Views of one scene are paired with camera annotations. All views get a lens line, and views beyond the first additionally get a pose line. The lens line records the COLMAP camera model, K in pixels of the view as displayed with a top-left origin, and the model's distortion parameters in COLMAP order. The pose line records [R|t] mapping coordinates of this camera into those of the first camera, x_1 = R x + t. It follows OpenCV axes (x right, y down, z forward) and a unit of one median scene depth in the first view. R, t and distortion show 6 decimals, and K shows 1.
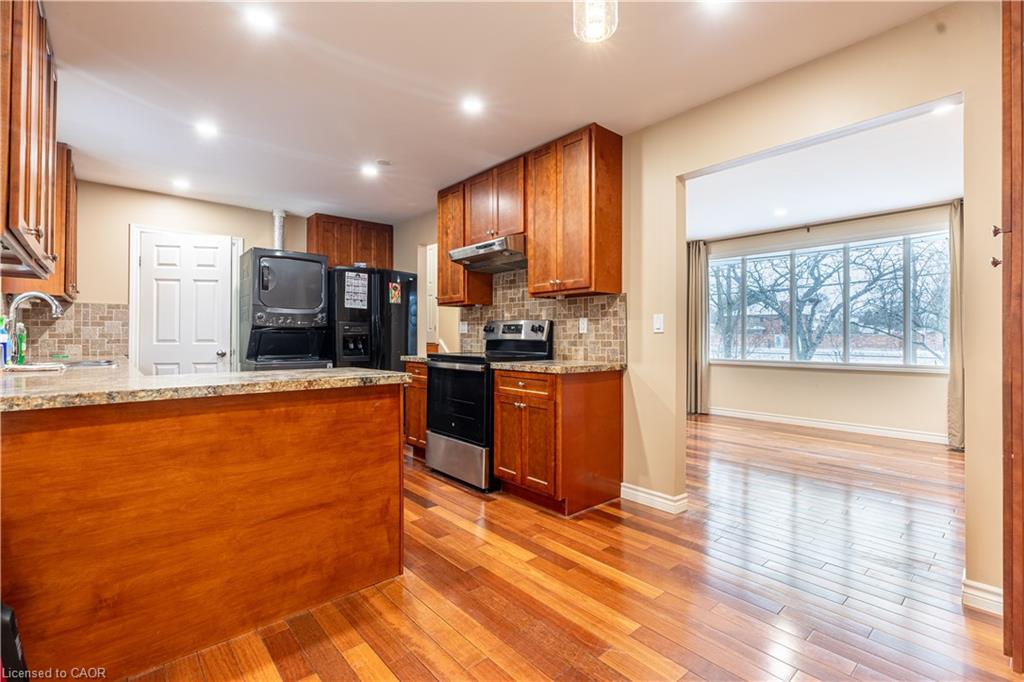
lens RADIAL K [[457.7, 0, 511.0], [0, 457.7, 331.7], [0, 0, 1]] dist [0.000945, 0.000431]
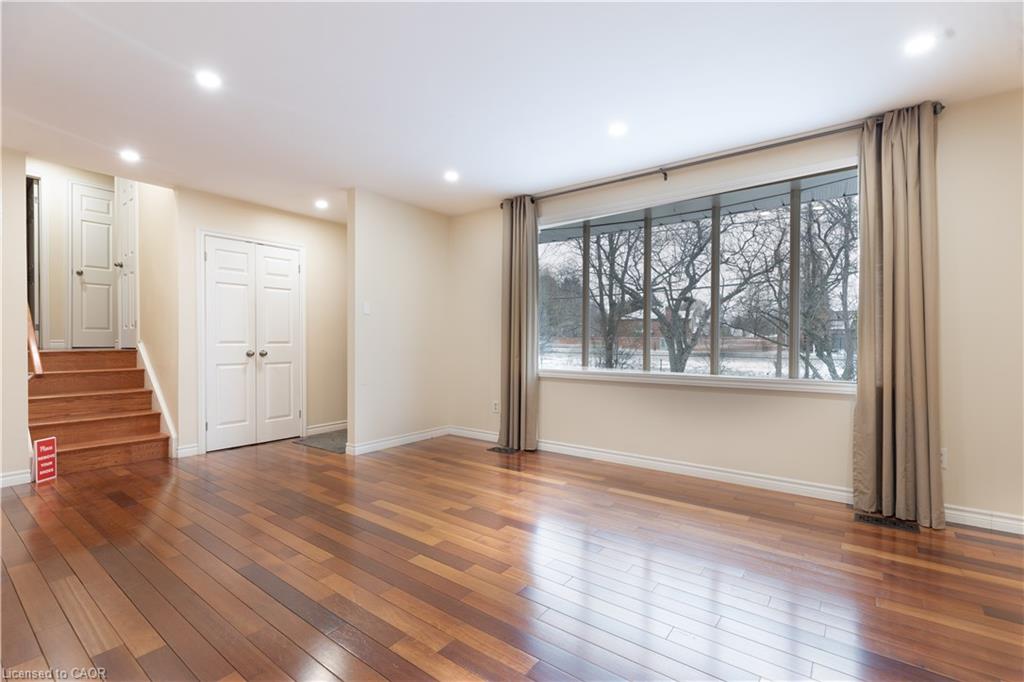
lens RADIAL K [[458.1, 0, 512.0], [0, 458.1, 341.0], [0, 0, 1]] dist [0.000924, 0.000222]
pose [[0.979312, -0.001541, 0.202348, 0.183751], [-0.001388, 0.999896, 0.014334, 0.003997], [-0.202350, -0.014318, 0.979209, 0.242278]]
